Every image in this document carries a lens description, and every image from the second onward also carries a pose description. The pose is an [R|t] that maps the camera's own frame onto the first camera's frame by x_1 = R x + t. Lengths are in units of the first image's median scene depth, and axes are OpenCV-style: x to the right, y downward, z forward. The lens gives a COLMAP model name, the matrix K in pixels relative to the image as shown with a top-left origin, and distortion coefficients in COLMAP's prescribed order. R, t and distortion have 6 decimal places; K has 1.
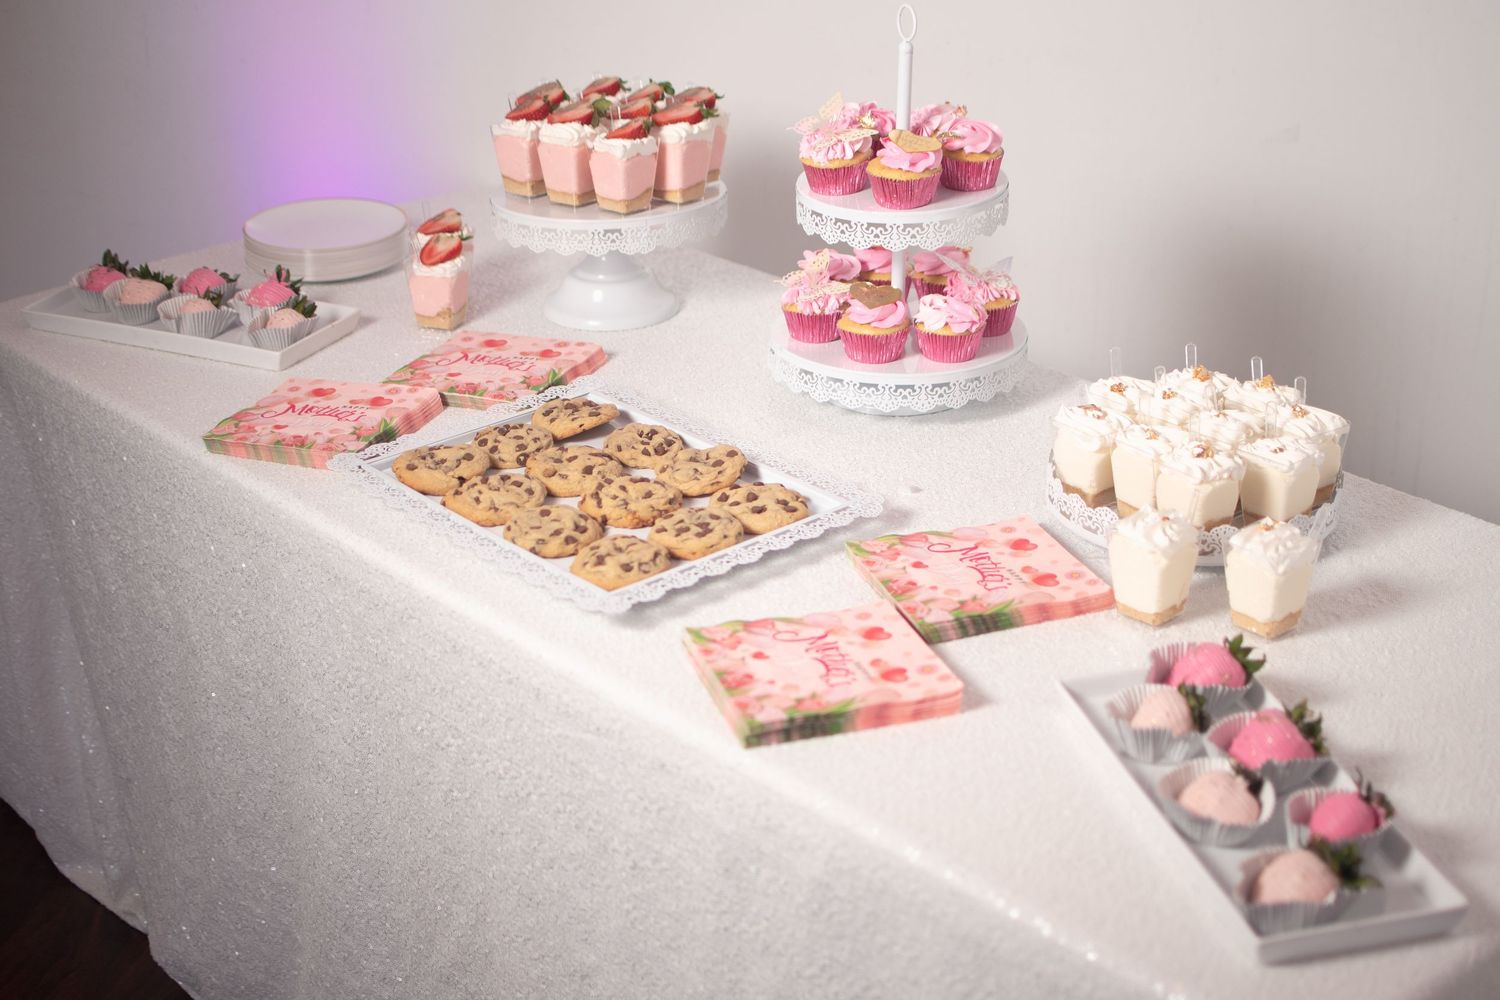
lens RADIAL K [[2246.9, 0, 750.0], [0, 2246.9, 500.0], [0, 0, 1]] dist [-0.403935, -0.000955]
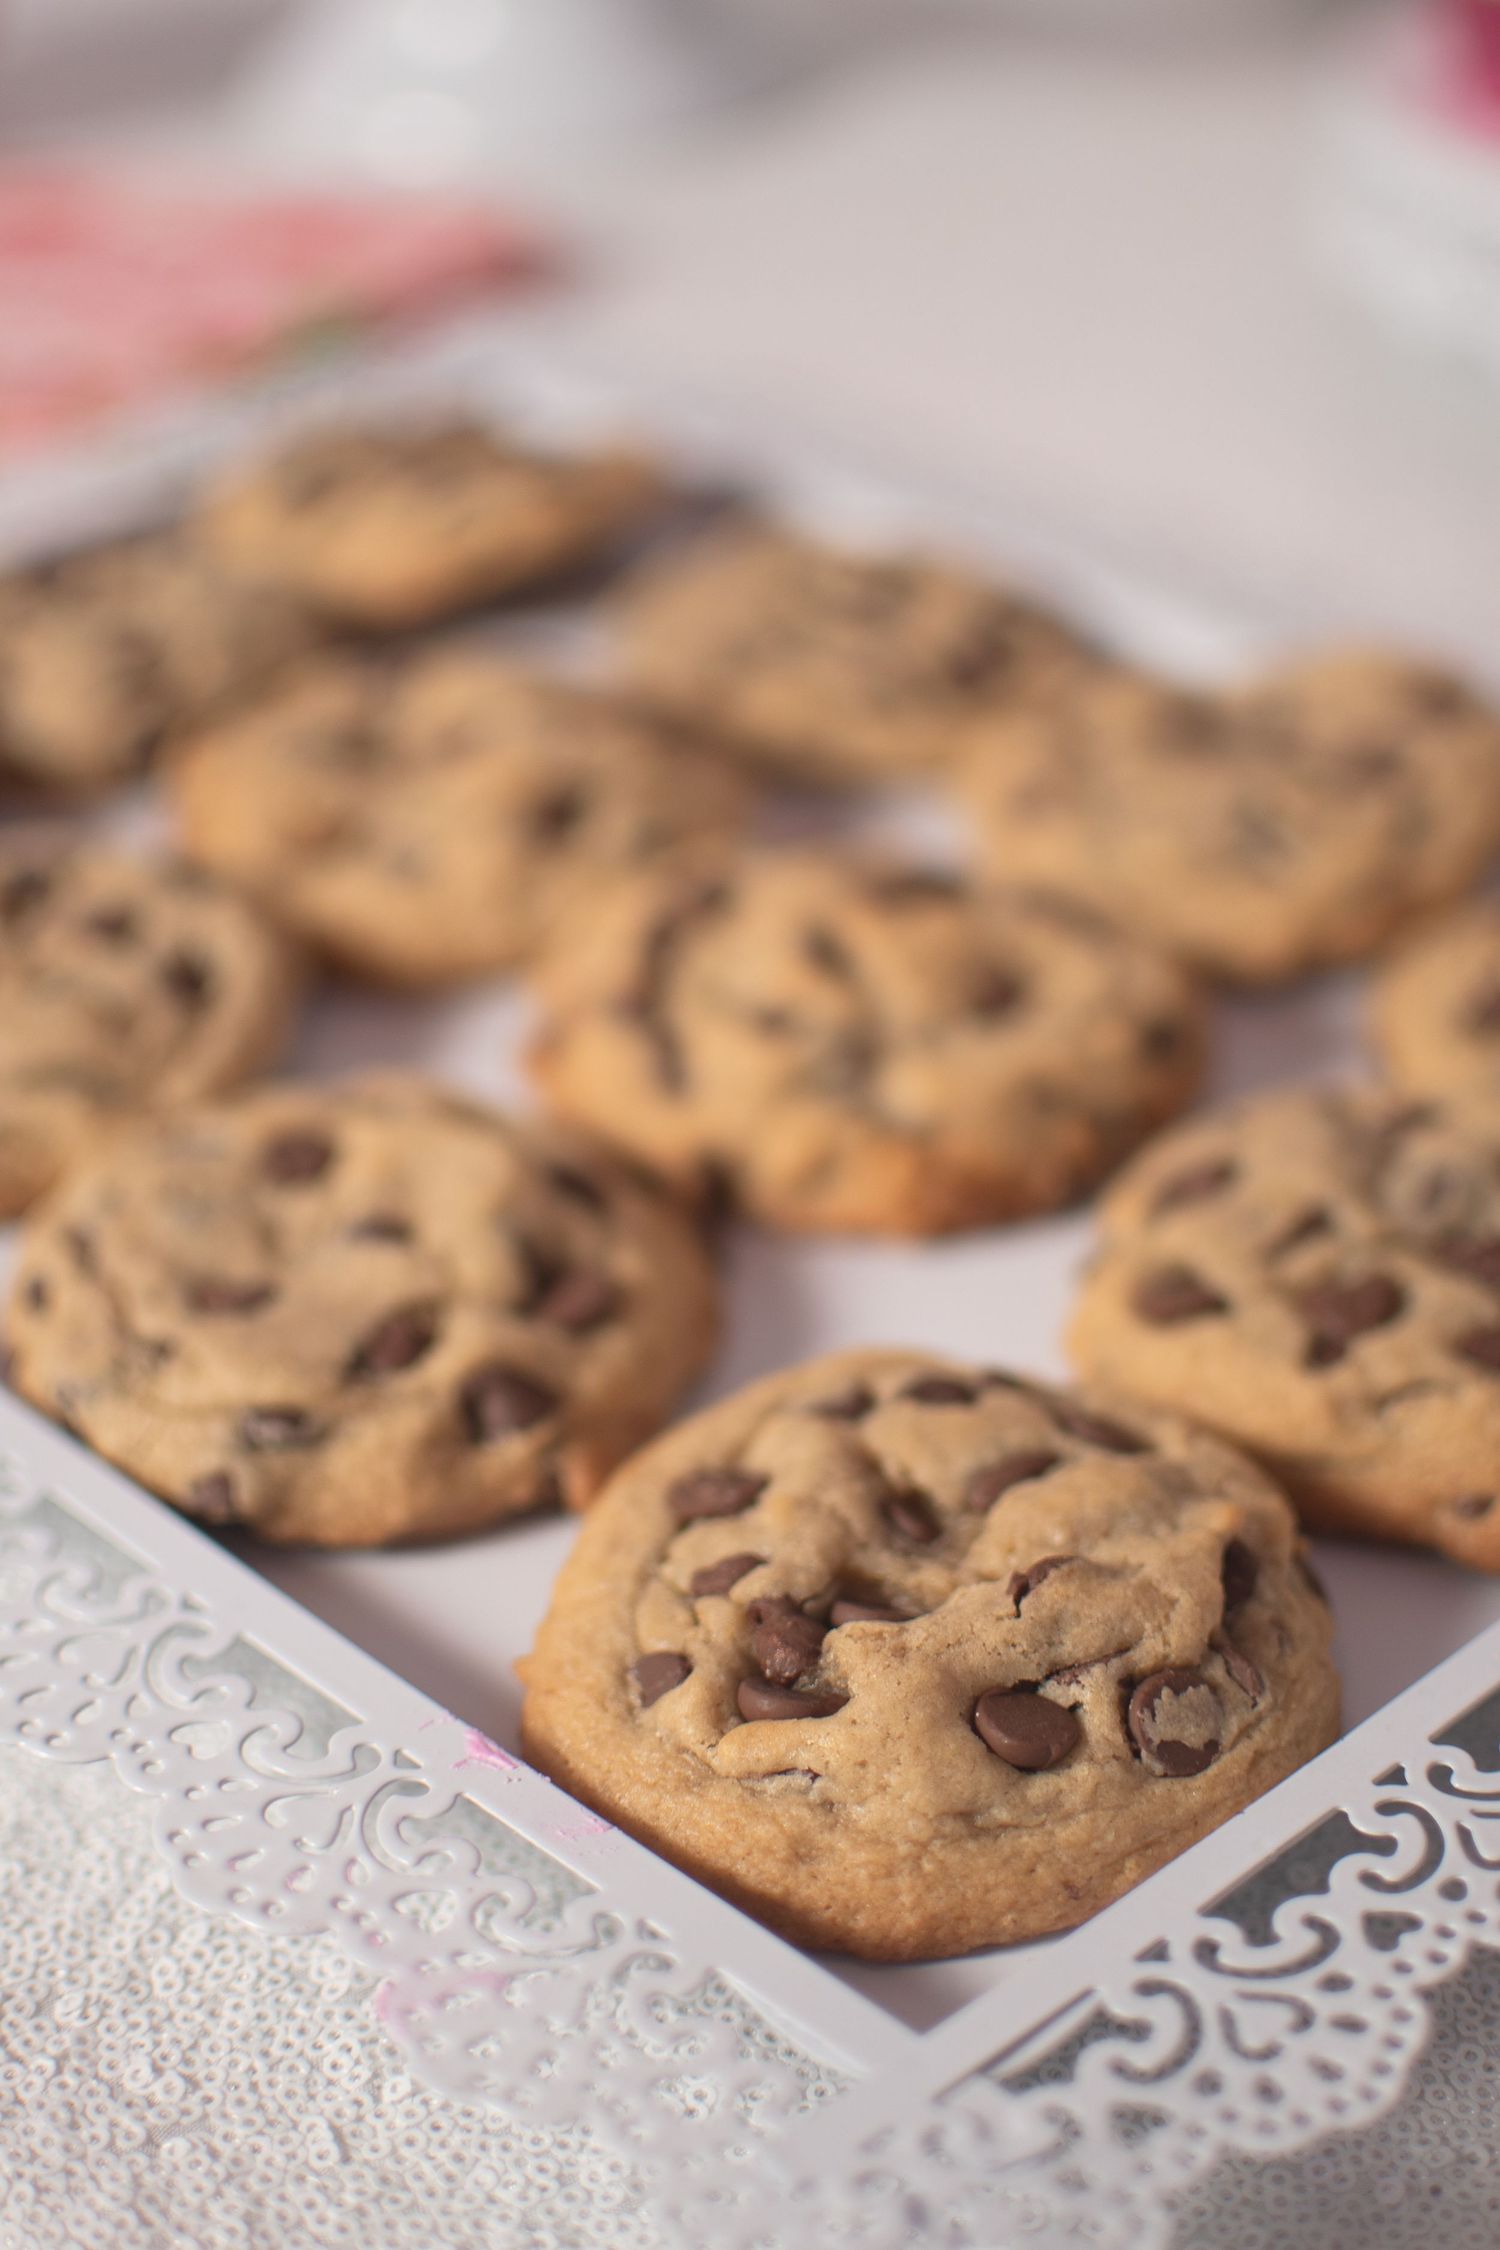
lens RADIAL K [[3370.3, 0, 750.0], [0, 3370.3, 1125.0], [0, 0, 1]] dist [-0.403935, -0.000955]
pose [[0.998775, -0.017671, 0.046209, -0.072209], [0.011932, 0.992500, 0.121664, -0.020919], [-0.048013, -0.120964, 0.991495, 0.785271]]
